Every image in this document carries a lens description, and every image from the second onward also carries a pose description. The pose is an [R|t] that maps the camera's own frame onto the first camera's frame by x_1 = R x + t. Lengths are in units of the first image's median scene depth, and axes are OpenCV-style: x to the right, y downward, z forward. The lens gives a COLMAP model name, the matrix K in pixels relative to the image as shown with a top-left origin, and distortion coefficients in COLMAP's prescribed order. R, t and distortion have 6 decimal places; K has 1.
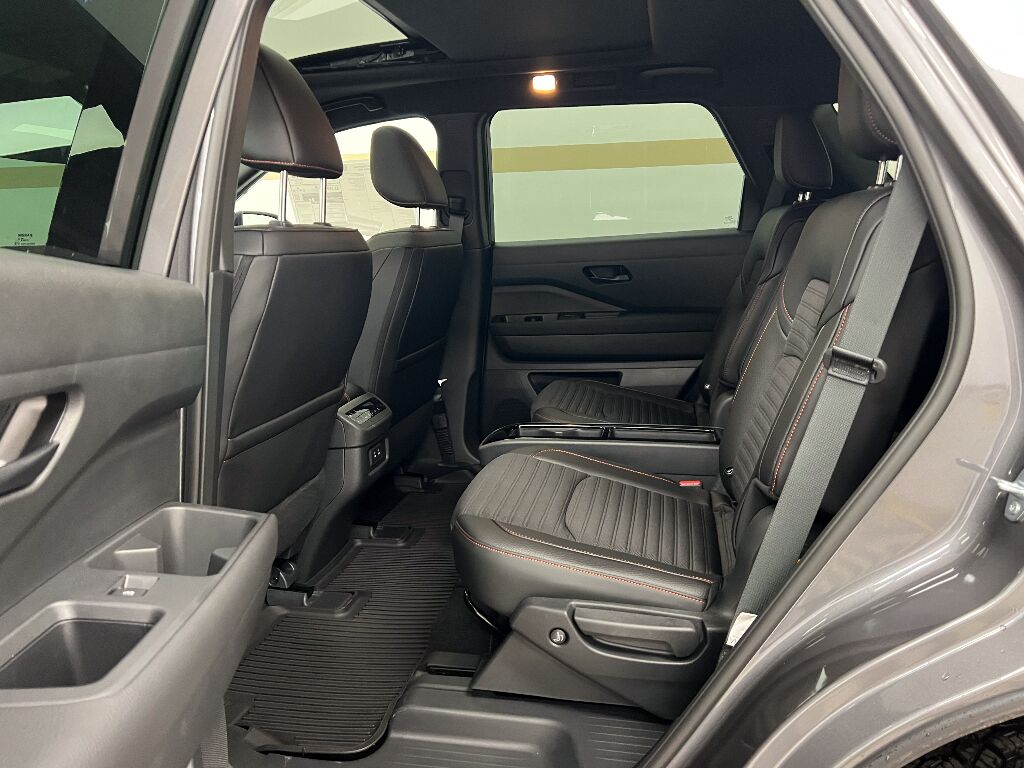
lens RADIAL K [[759.0, 0, 512.8], [0, 759.0, 369.3], [0, 0, 1]] dist [0.095976, -0.168586]
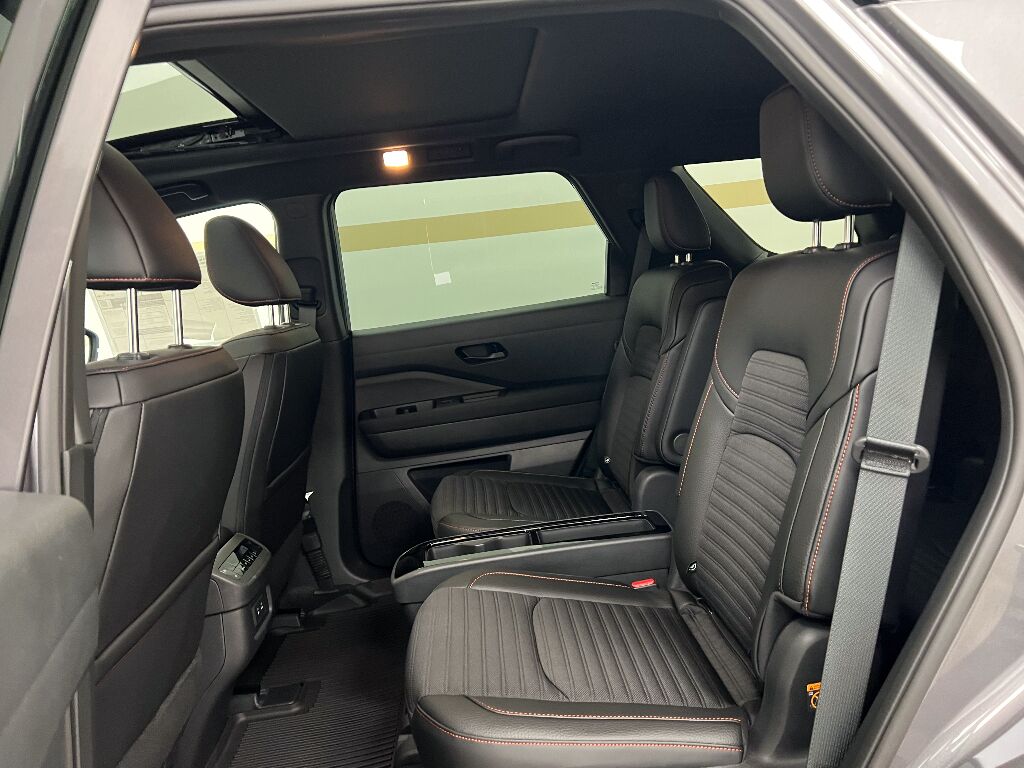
lens RADIAL K [[759.0, 0, 512.8], [0, 759.0, 369.3], [0, 0, 1]] dist [0.095976, -0.168586]
pose [[0.963507, -0.117586, 0.240473, -0.078765], [0.136735, 0.988505, -0.064501, -0.048193], [-0.230124, 0.095029, 0.968510, 0.109790]]
